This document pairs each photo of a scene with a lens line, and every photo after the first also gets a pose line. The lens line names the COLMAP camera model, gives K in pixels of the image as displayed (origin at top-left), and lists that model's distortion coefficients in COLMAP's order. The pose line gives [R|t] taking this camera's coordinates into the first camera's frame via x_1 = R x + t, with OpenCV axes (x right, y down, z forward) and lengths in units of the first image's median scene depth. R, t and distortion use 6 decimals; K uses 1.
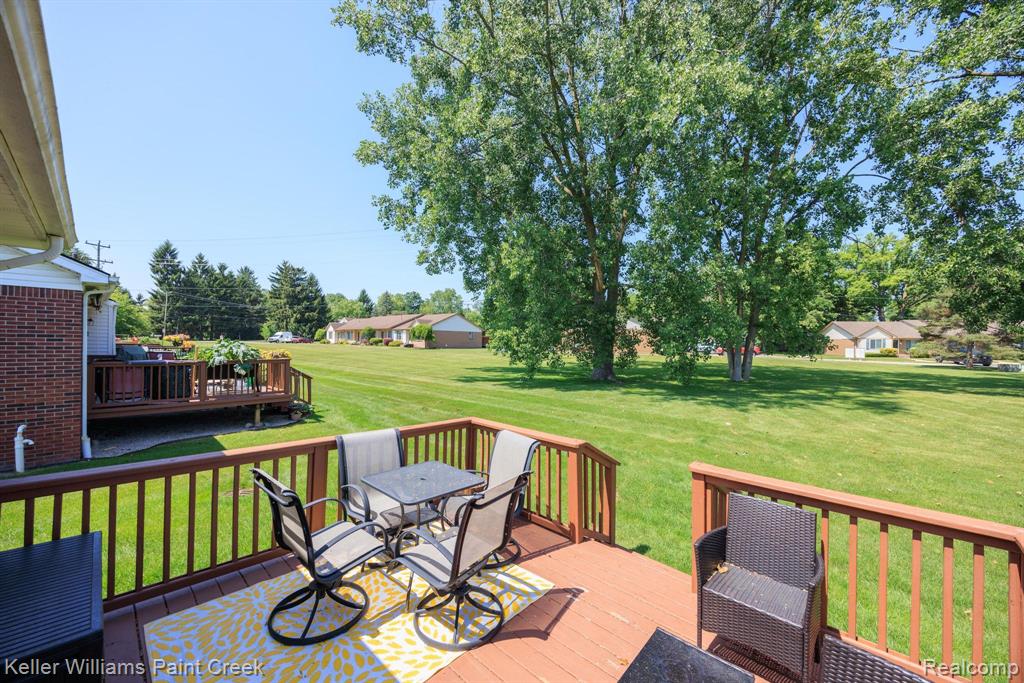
lens RADIAL K [[395.9, 0, 510.3], [0, 395.9, 343.4], [0, 0, 1]] dist [-0.000596, -0.000047]
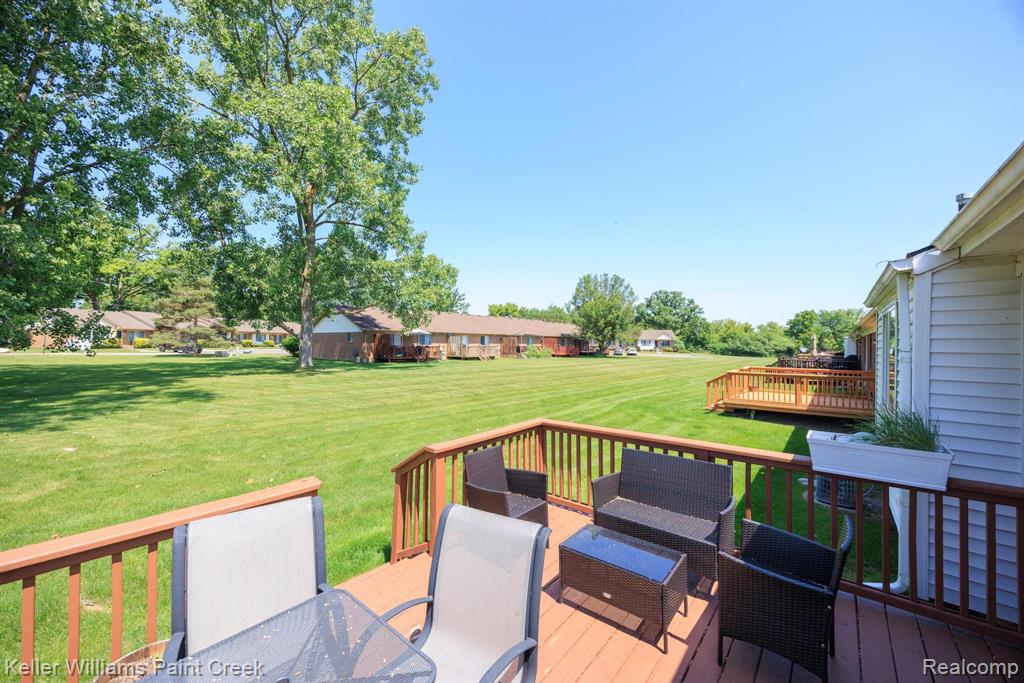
lens RADIAL K [[395.9, 0, 518.7], [0, 395.9, 338.3], [0, 0, 1]] dist [-0.000596, -0.000047]
pose [[-0.061717, -0.003400, 0.998088, -0.086832], [-0.009301, 0.999953, 0.002831, -0.001680], [-0.998050, -0.009108, -0.061745, 0.103859]]
